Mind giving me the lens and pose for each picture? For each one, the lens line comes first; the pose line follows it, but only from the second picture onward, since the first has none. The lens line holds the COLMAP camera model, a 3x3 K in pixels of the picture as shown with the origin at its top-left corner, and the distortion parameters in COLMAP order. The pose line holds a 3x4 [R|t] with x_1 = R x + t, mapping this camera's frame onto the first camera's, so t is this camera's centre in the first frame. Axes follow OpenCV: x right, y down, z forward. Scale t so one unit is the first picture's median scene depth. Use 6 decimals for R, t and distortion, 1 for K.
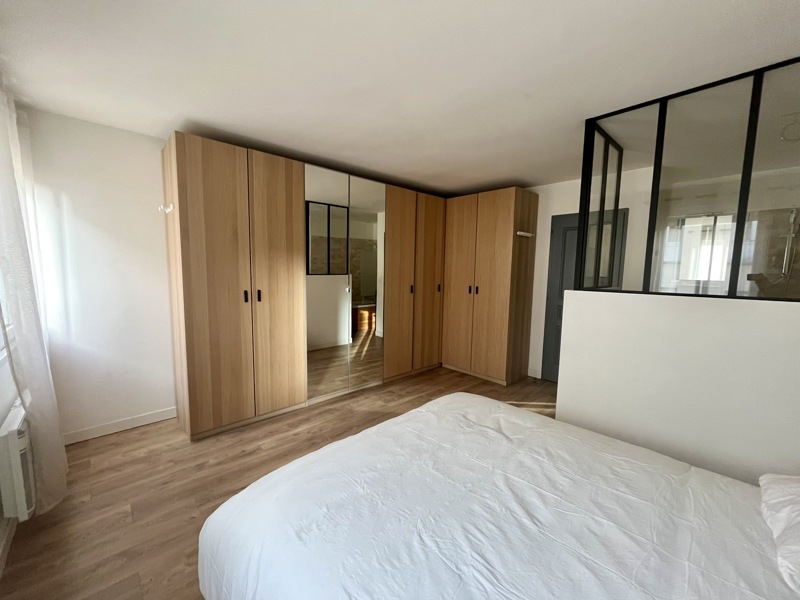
lens RADIAL K [[324.2, 0, 400.4], [0, 324.2, 301.3], [0, 0, 1]] dist [0.017979, -0.000494]
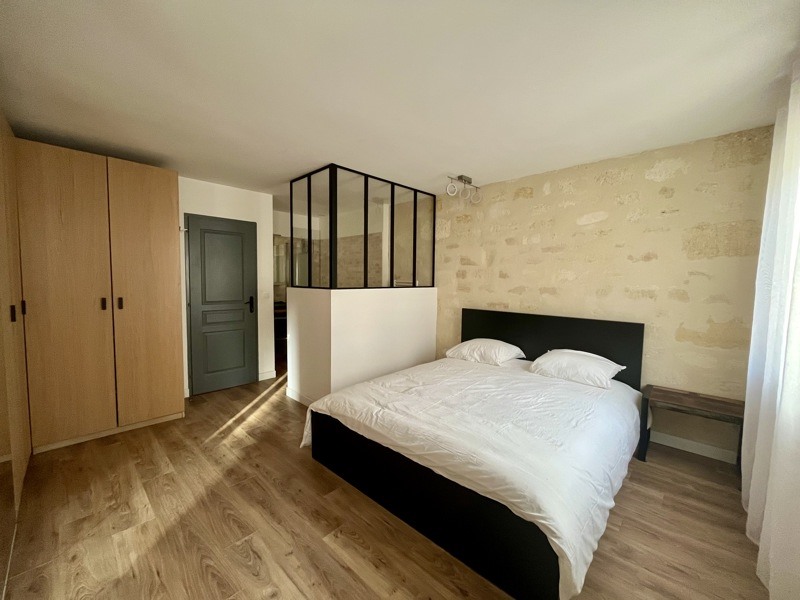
lens RADIAL K [[324.2, 0, 399.4], [0, 324.2, 300.1], [0, 0, 1]] dist [0.017979, -0.000494]
pose [[-0.032399, -0.093834, 0.995061, -0.572349], [0.088353, 0.991417, 0.096367, -0.069379], [-0.995562, 0.091039, -0.023830, 0.548849]]
